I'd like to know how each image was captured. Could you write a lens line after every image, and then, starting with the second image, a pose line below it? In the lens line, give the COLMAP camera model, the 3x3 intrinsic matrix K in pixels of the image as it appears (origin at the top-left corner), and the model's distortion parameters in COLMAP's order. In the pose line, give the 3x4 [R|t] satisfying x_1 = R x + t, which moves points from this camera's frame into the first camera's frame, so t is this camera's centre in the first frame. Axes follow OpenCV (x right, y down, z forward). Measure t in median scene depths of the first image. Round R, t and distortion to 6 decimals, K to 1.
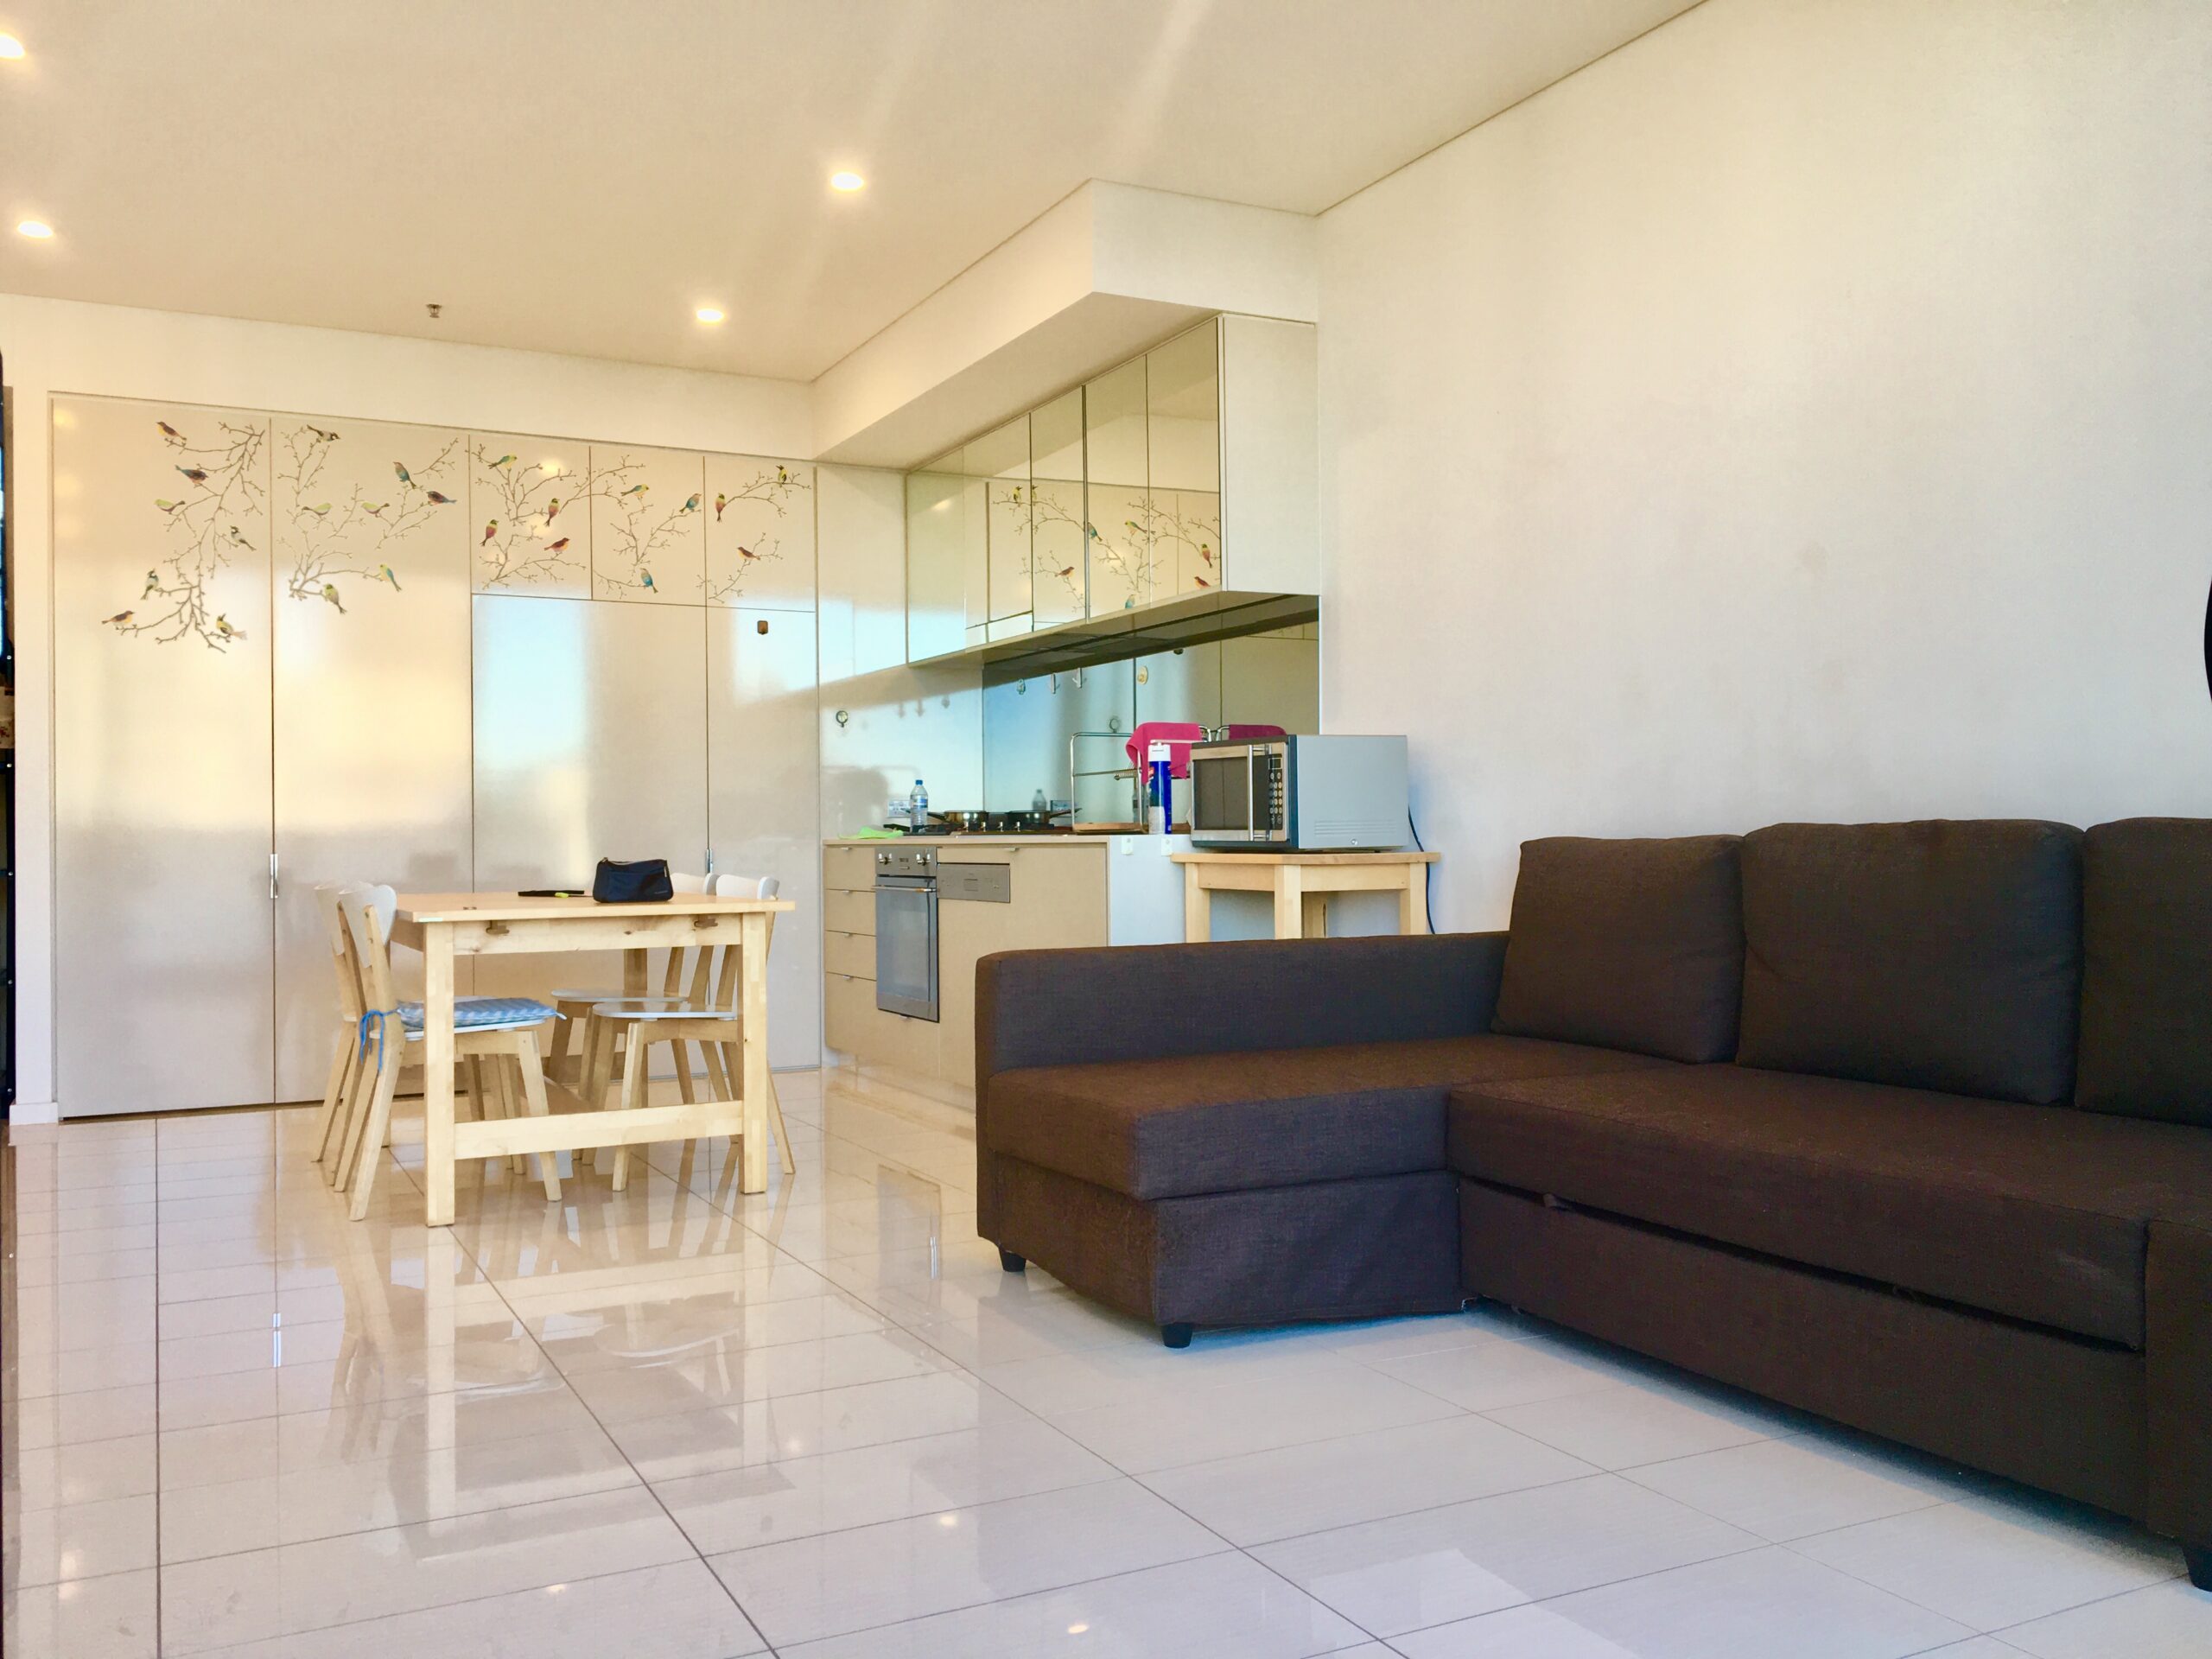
lens RADIAL K [[1833.6, 0, 1110.5], [0, 1833.6, 834.8], [0, 0, 1]] dist [0.046498, -0.030946]
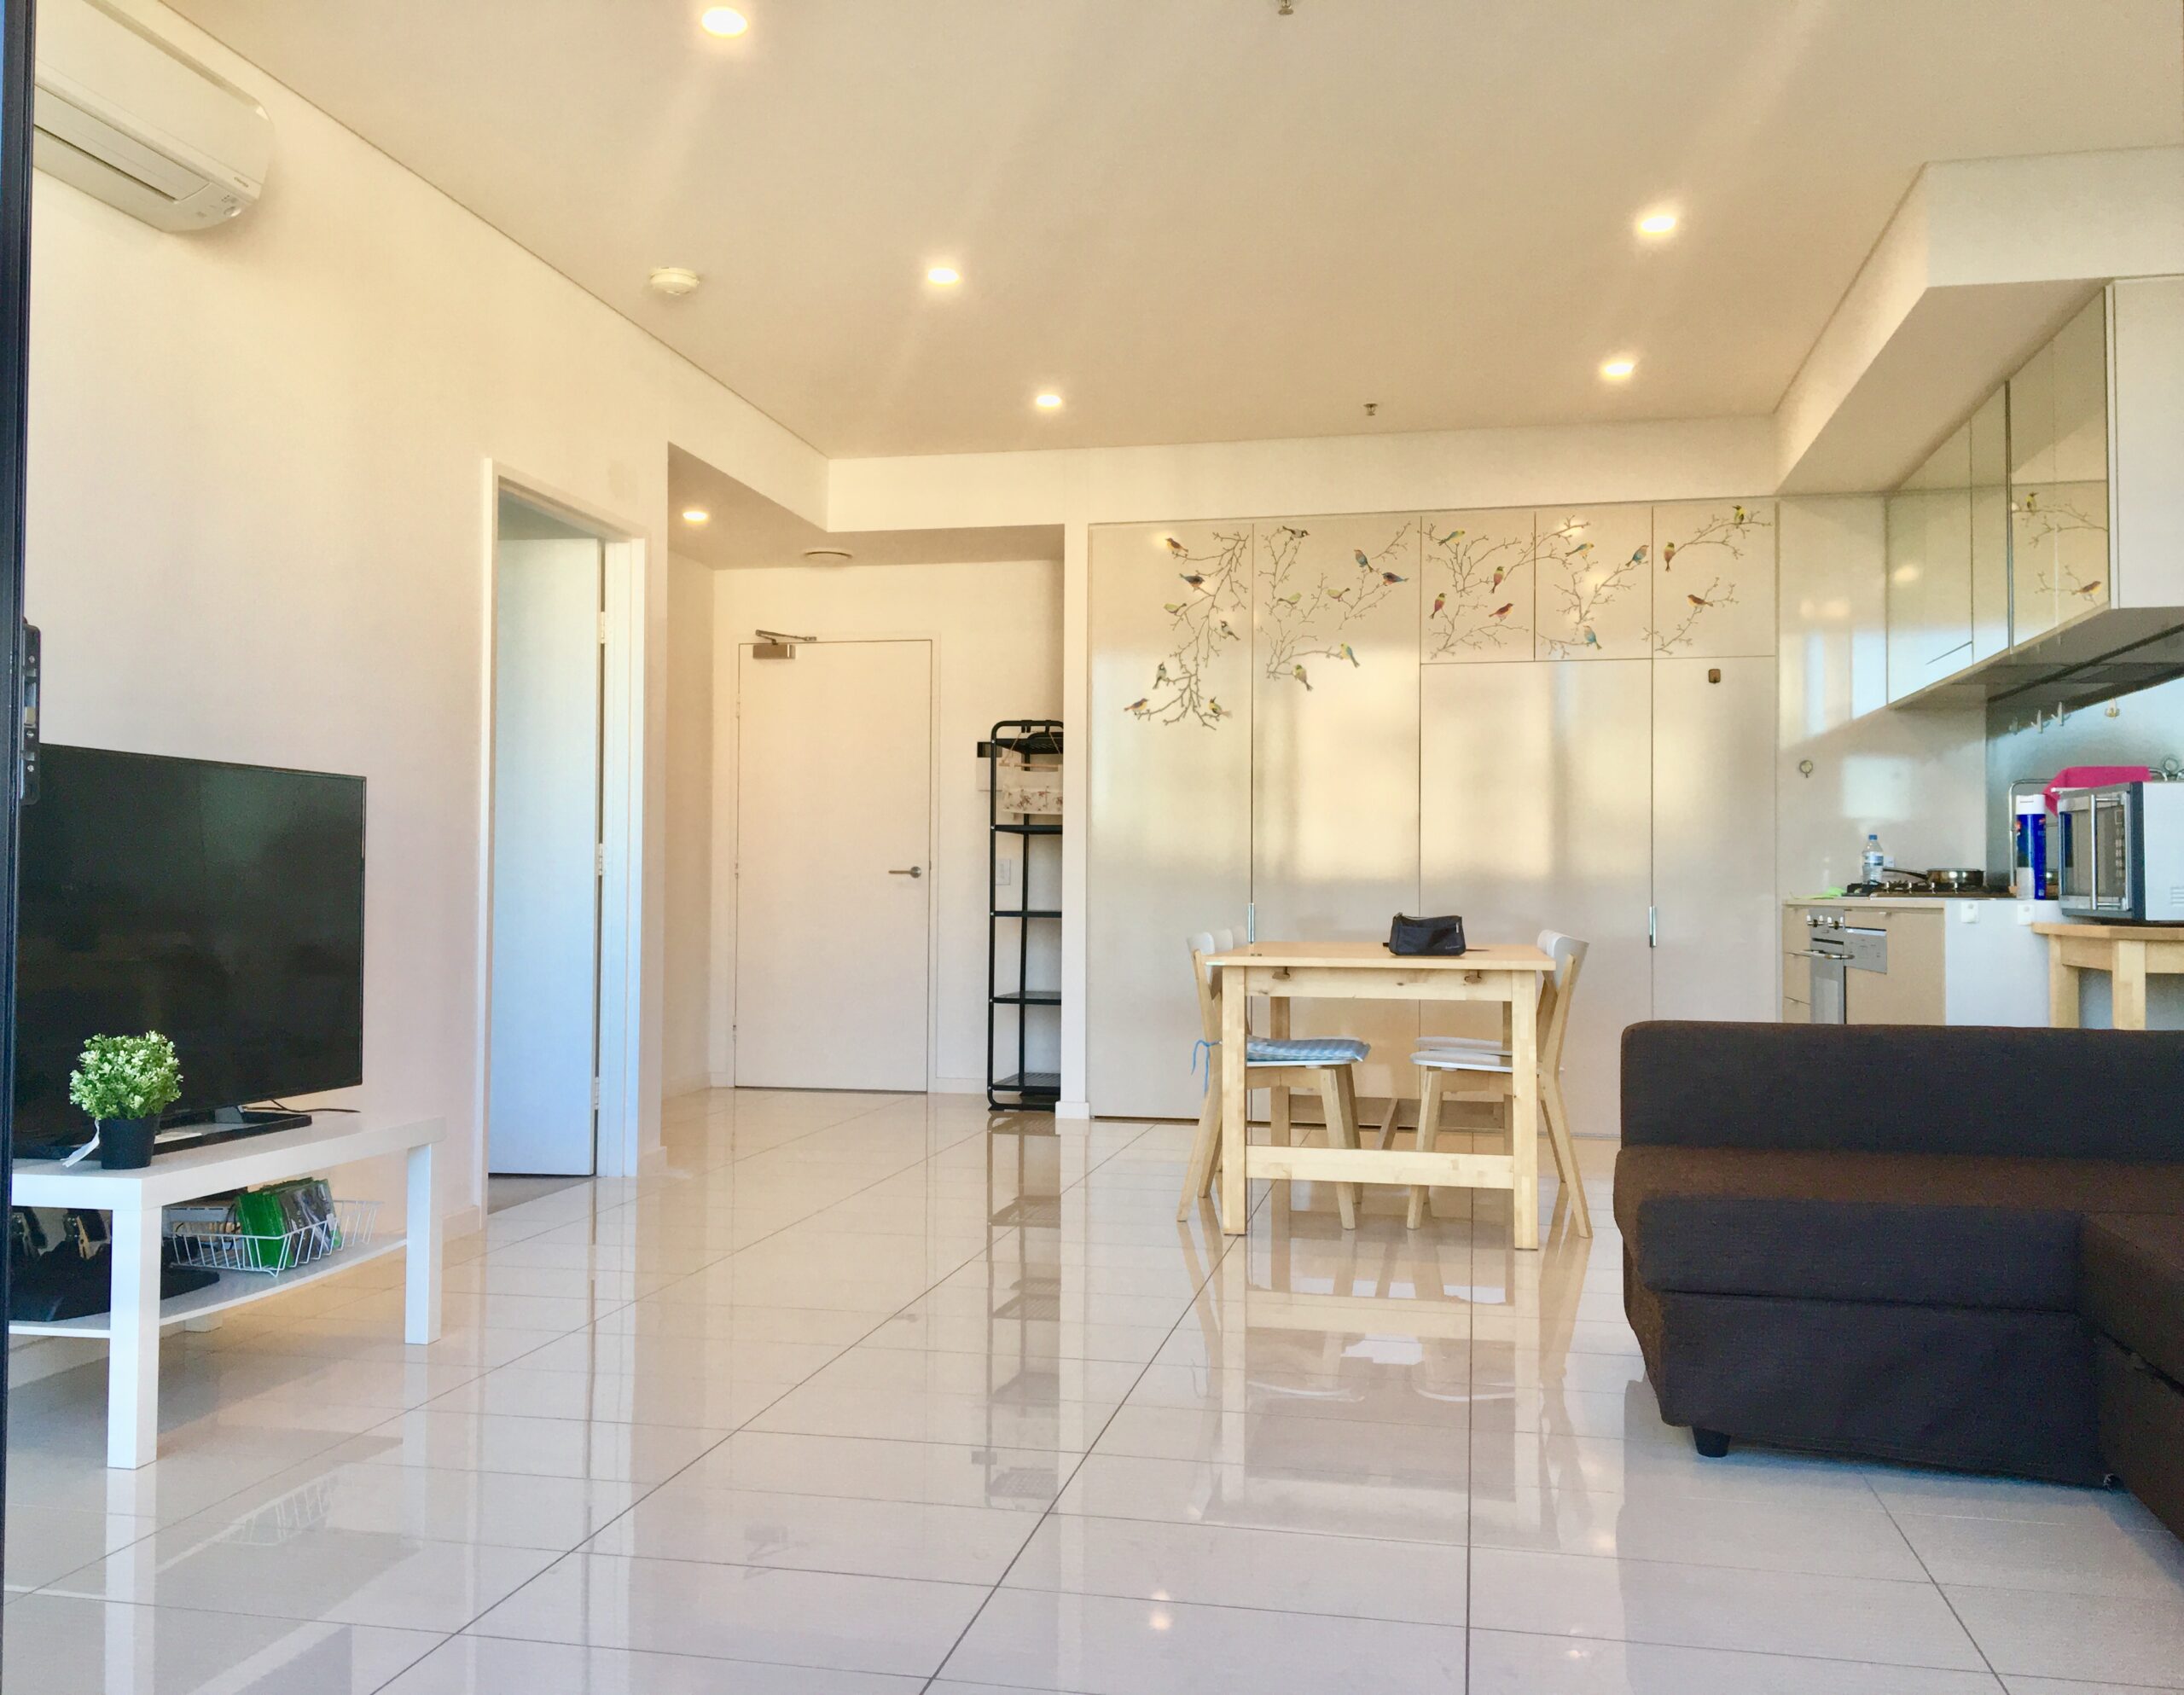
lens RADIAL K [[1900.9, 0, 1084.1], [0, 1900.9, 846.8], [0, 0, 1]] dist [0.052007, -0.074613]
pose [[0.768471, -0.000756, -0.639884, 0.229391], [-0.011733, 0.999815, -0.015272, -0.005425], [0.639777, 0.019244, 0.768320, 0.028395]]
